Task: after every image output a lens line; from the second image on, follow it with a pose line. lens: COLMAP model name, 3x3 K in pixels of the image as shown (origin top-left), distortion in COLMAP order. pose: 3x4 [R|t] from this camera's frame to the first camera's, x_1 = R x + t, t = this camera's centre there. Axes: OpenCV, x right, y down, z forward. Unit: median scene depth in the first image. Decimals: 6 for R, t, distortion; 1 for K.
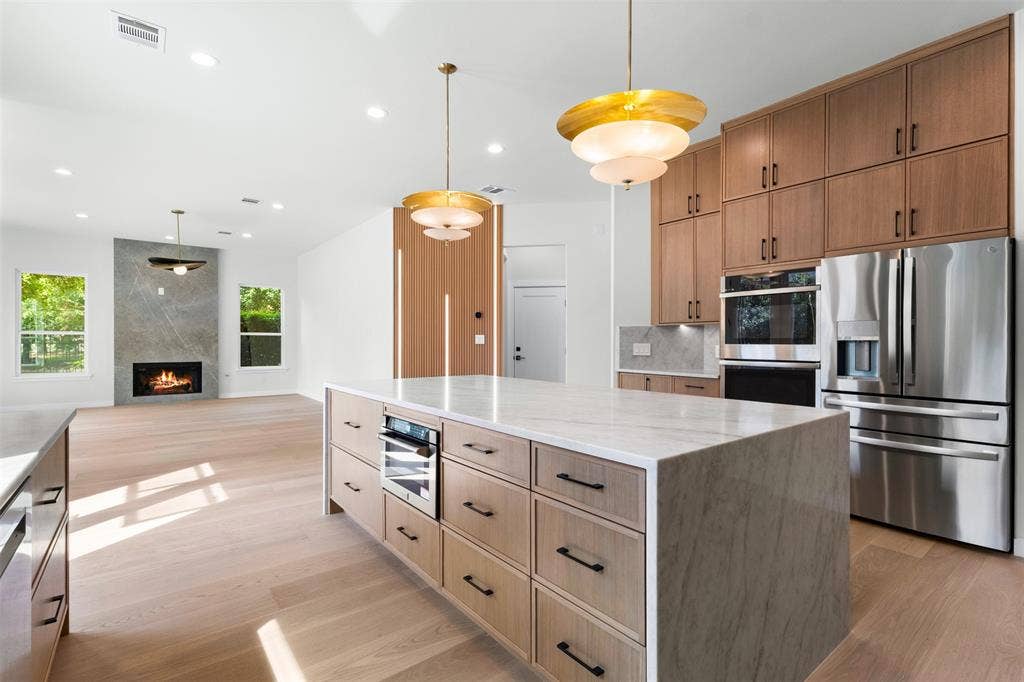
lens RADIAL K [[479.9, 0, 509.3], [0, 479.9, 343.9], [0, 0, 1]] dist [0.016859, 0.000130]
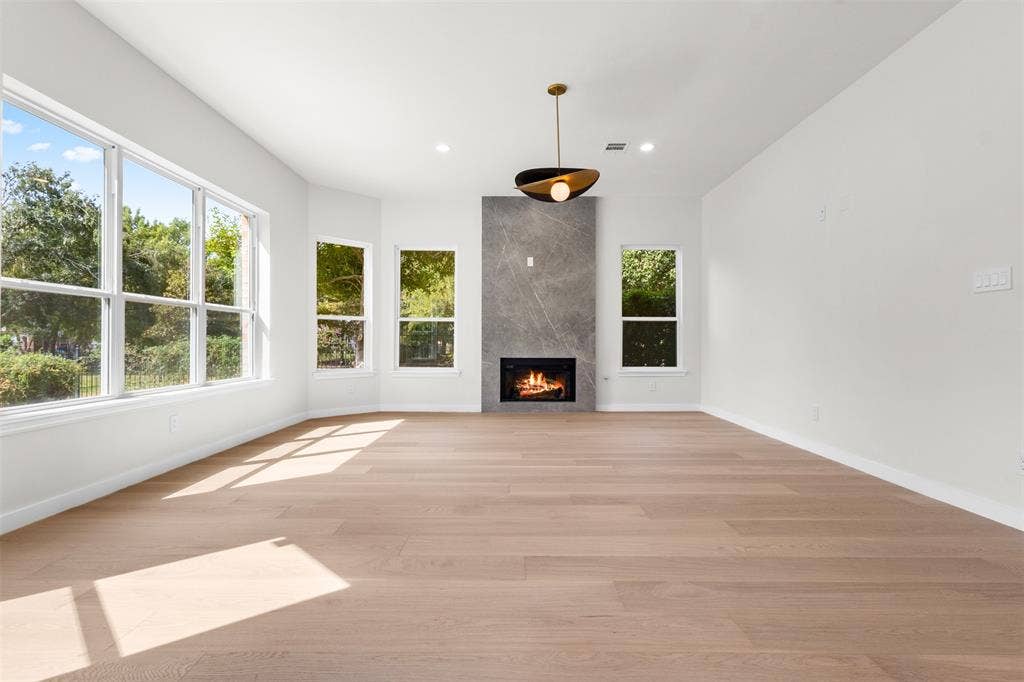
lens RADIAL K [[479.9, 0, 512.5], [0, 479.9, 340.7], [0, 0, 1]] dist [0.016859, 0.000130]
pose [[0.785163, 0.001259, -0.619287, -0.281610], [-0.004426, 0.999984, -0.003578, 0.014681], [0.619273, 0.005551, 0.785156, 0.401568]]
